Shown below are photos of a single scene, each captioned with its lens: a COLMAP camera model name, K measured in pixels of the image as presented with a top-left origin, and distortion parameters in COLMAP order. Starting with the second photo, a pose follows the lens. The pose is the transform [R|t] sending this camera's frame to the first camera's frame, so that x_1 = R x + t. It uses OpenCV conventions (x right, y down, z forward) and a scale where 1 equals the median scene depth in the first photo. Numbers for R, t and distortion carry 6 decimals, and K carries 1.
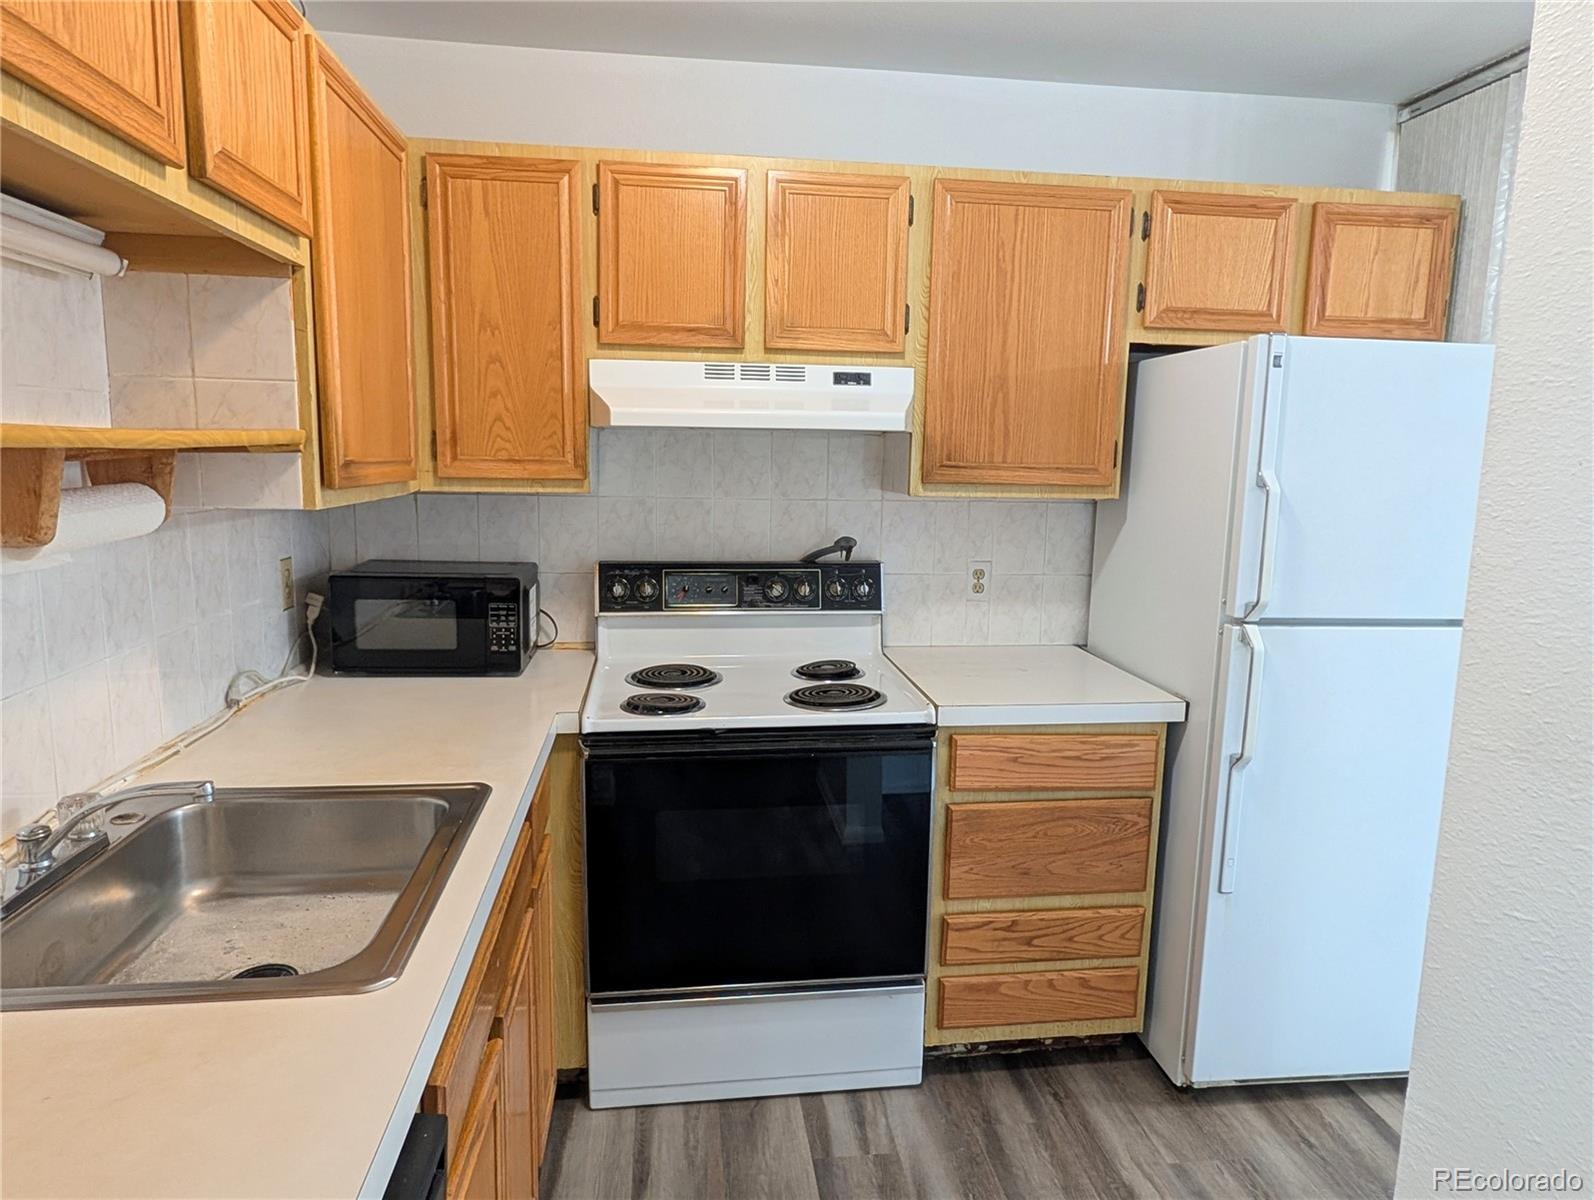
lens RADIAL K [[1013.7, 0, 798.8], [0, 1013.7, 599.9], [0, 0, 1]] dist [0.001749, -0.001633]
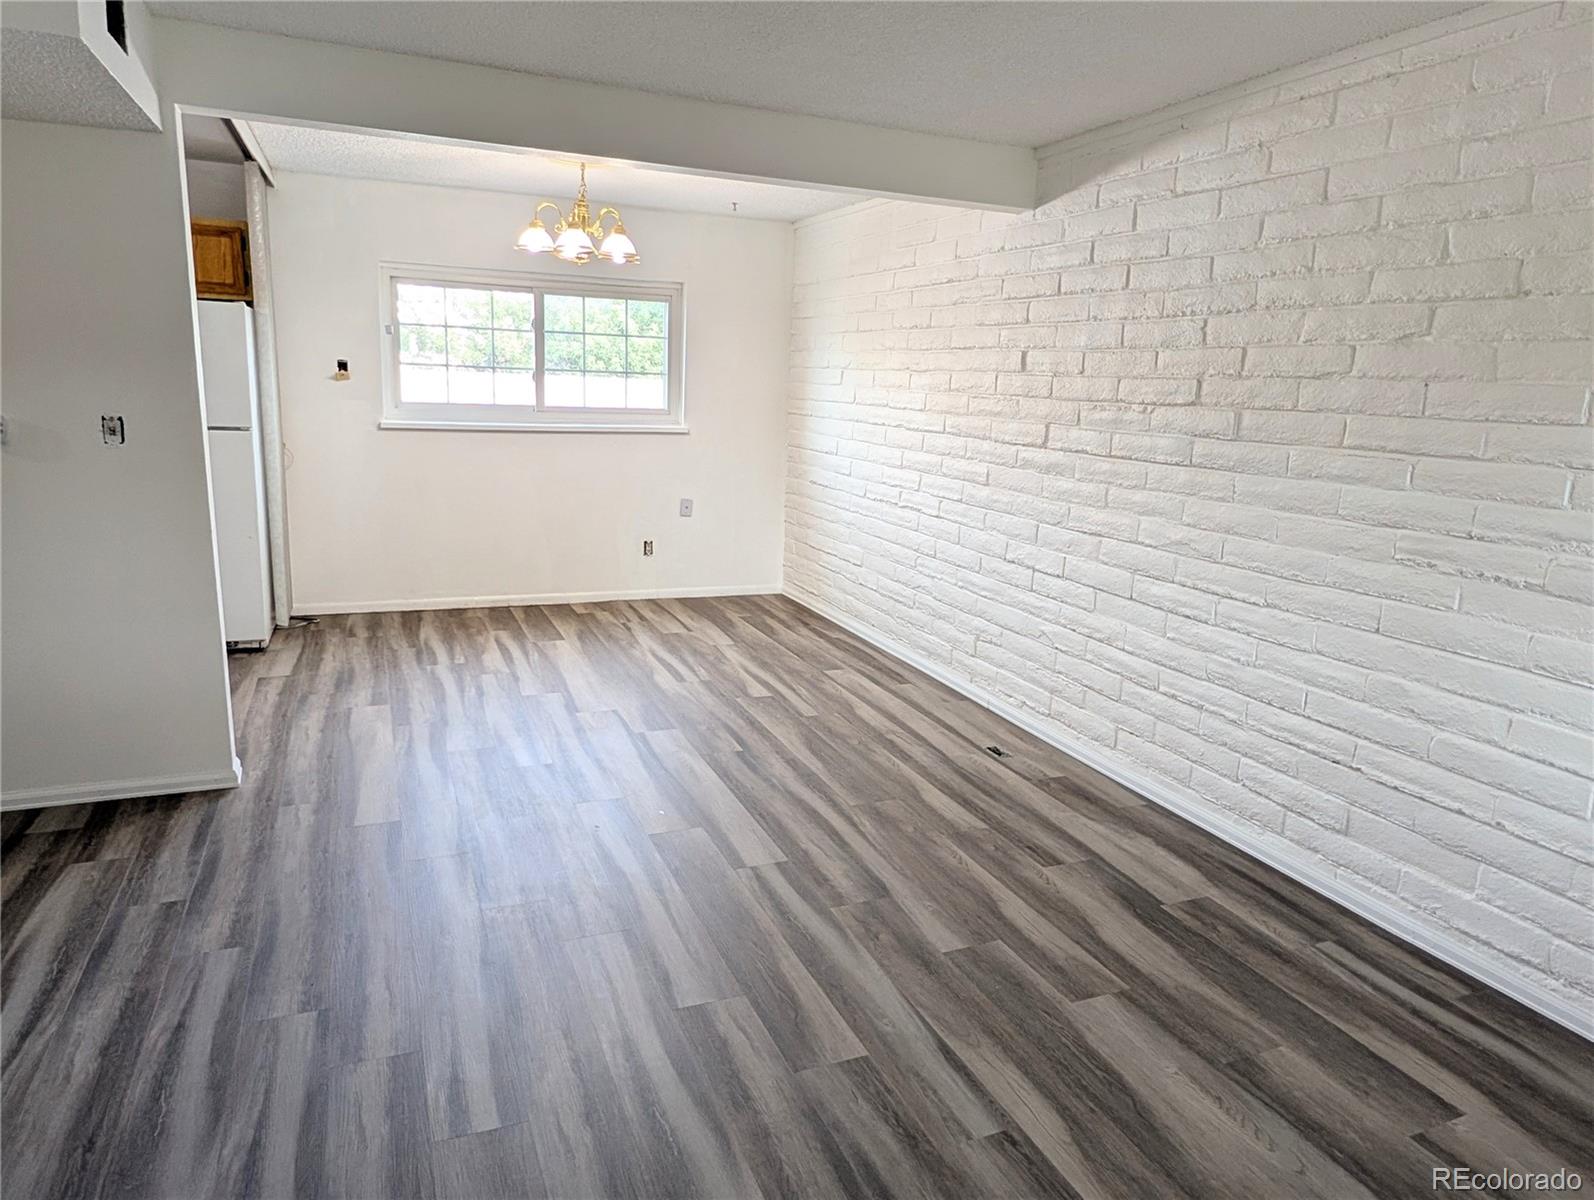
lens RADIAL K [[1013.7, 0, 798.8], [0, 1013.7, 599.9], [0, 0, 1]] dist [0.001749, -0.001633]
pose [[0.962319, -0.038786, 0.269143, 1.211027], [0.018847, 0.996909, 0.076276, 0.230577], [-0.271269, -0.068329, 0.960075, -1.360758]]
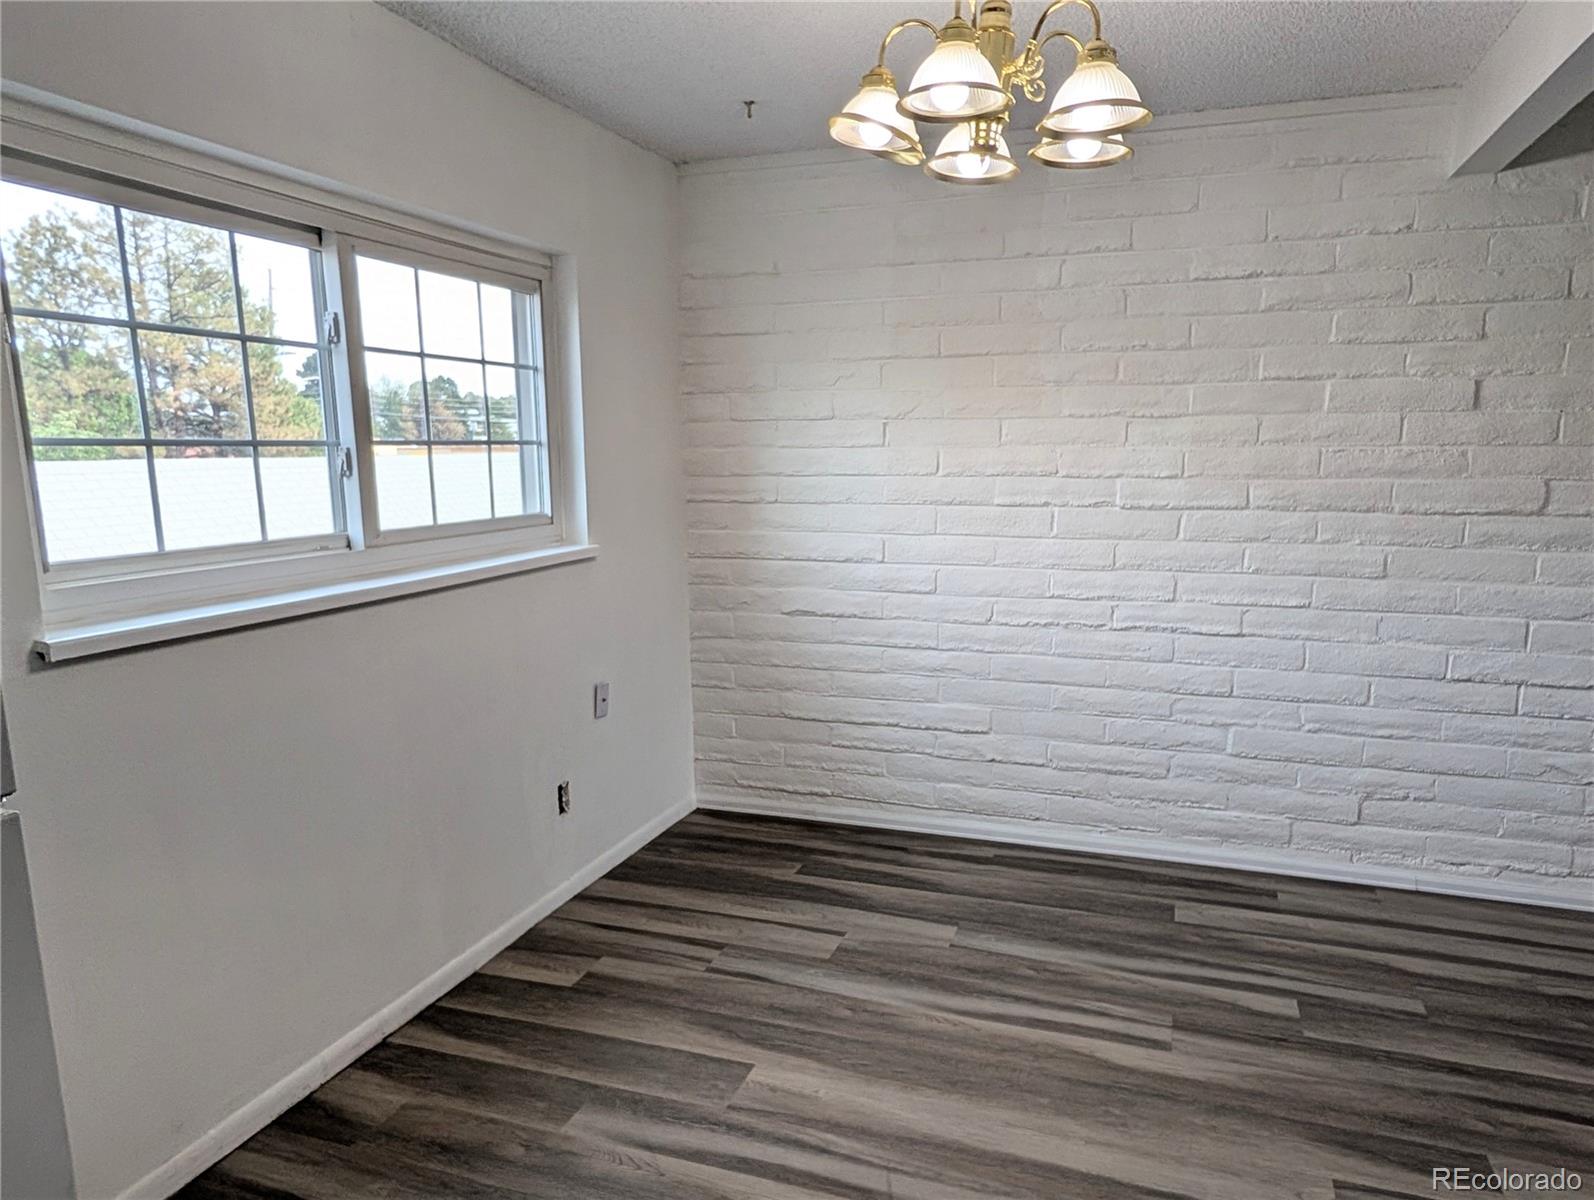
lens RADIAL K [[1070.0, 0, 803.5], [0, 1070.0, 664.8], [0, 0, 1]] dist [-0.000955, 0.002550]
pose [[0.448518, -0.199400, 0.871247, 0.497519], [0.149231, 0.977819, 0.146967, -0.043751], [-0.881227, 0.064100, 0.468327, 0.458764]]
